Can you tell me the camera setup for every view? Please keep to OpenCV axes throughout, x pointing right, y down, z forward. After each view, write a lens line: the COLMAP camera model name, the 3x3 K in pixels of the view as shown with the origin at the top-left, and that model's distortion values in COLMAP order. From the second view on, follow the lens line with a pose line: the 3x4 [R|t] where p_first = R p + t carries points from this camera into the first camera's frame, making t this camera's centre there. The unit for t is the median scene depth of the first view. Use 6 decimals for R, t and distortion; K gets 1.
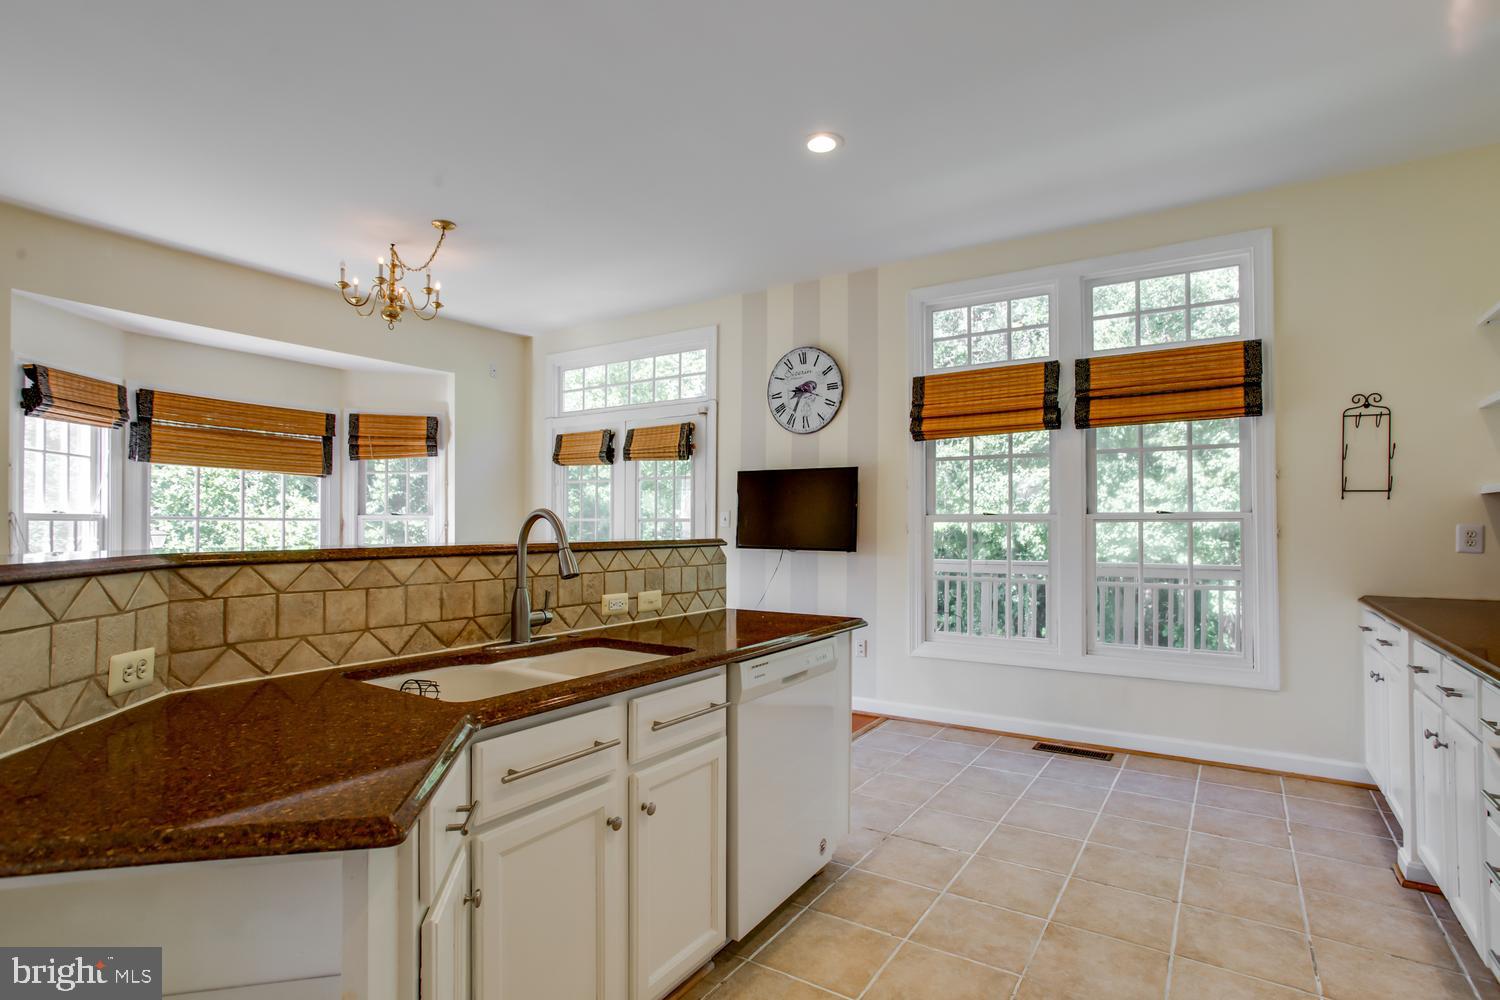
lens RADIAL K [[708.9, 0, 809.3], [0, 708.9, 515.8], [0, 0, 1]] dist [-0.042293, 0.031190]
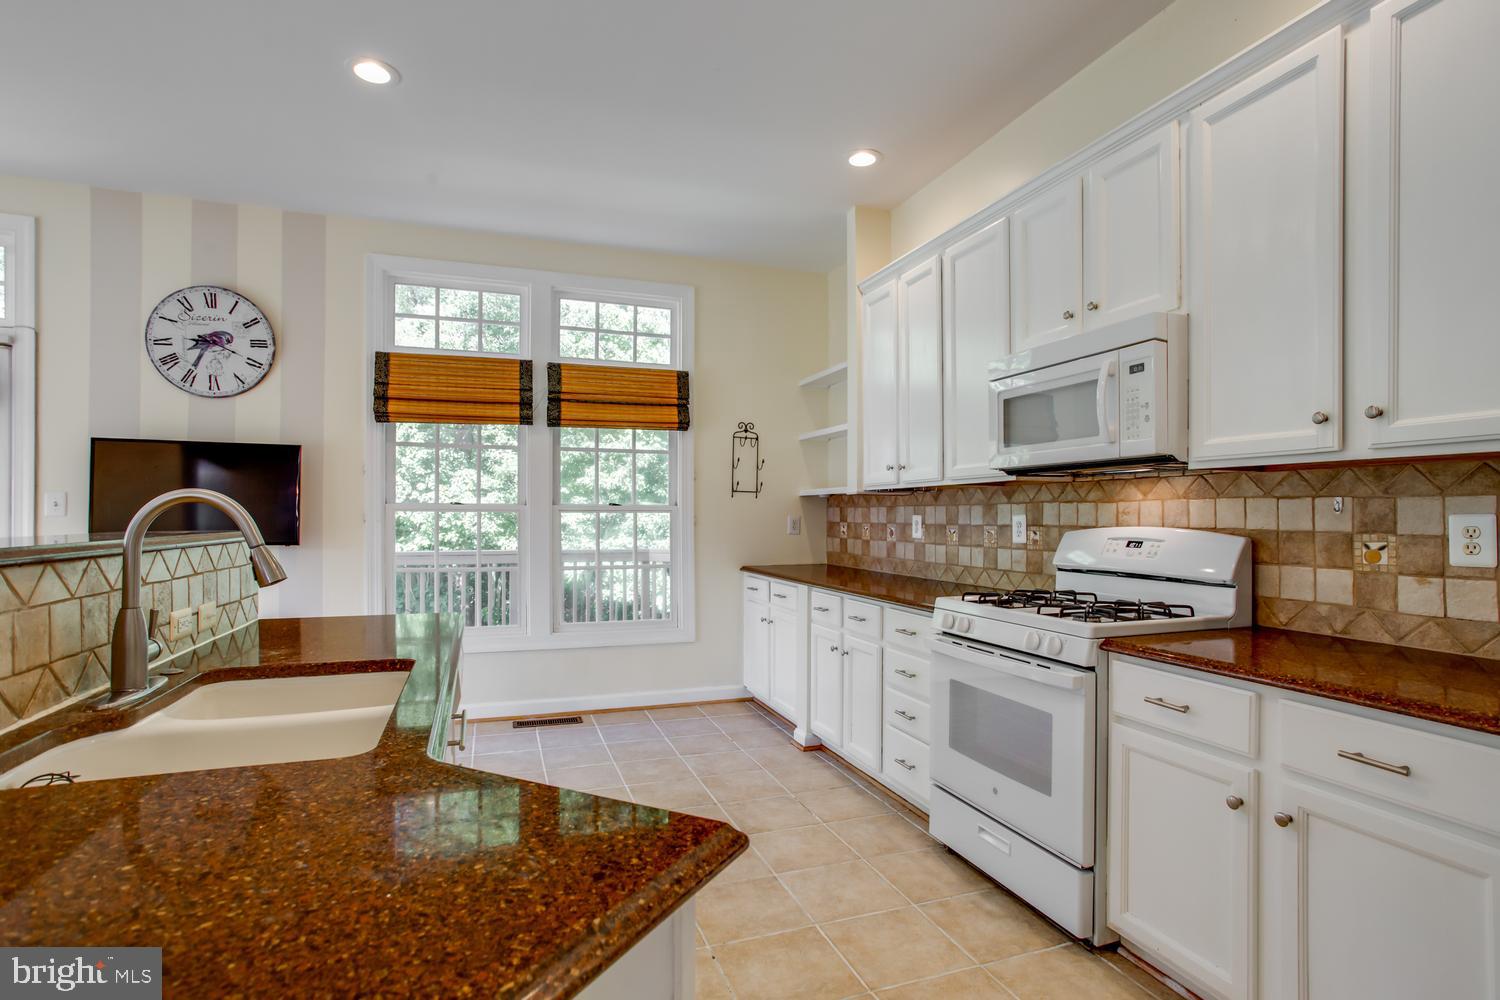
lens RADIAL K [[707.1, 0, 730.1], [0, 707.1, 517.3], [0, 0, 1]] dist [-0.046915, 0.030960]
pose [[0.658107, 0.000556, 0.752925, -0.255403], [-0.013371, 0.999851, 0.010948, 0.001065], [-0.752806, -0.017273, 0.658016, 0.072071]]
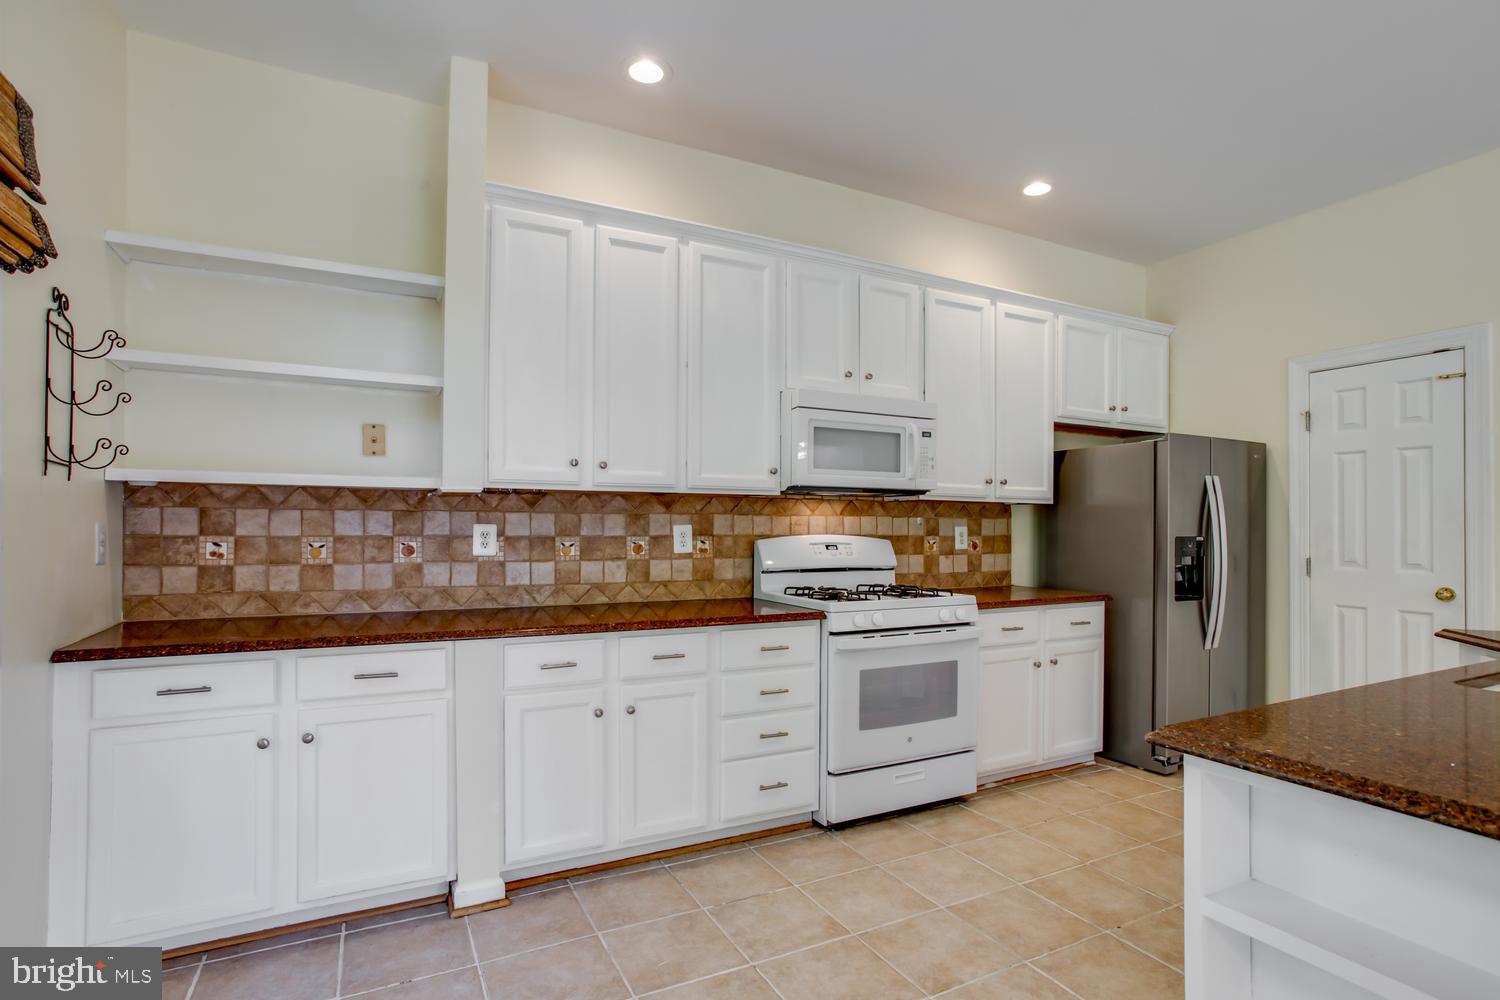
lens RADIAL K [[738.3, 0, 733.0], [0, 738.3, 527.3], [0, 0, 1]] dist [-0.040872, 0.036717]
pose [[-0.820828, -0.004628, 0.571157, 0.020130], [-0.013213, 0.999853, -0.010888, 0.013560], [-0.571023, -0.016484, -0.820769, 1.007495]]
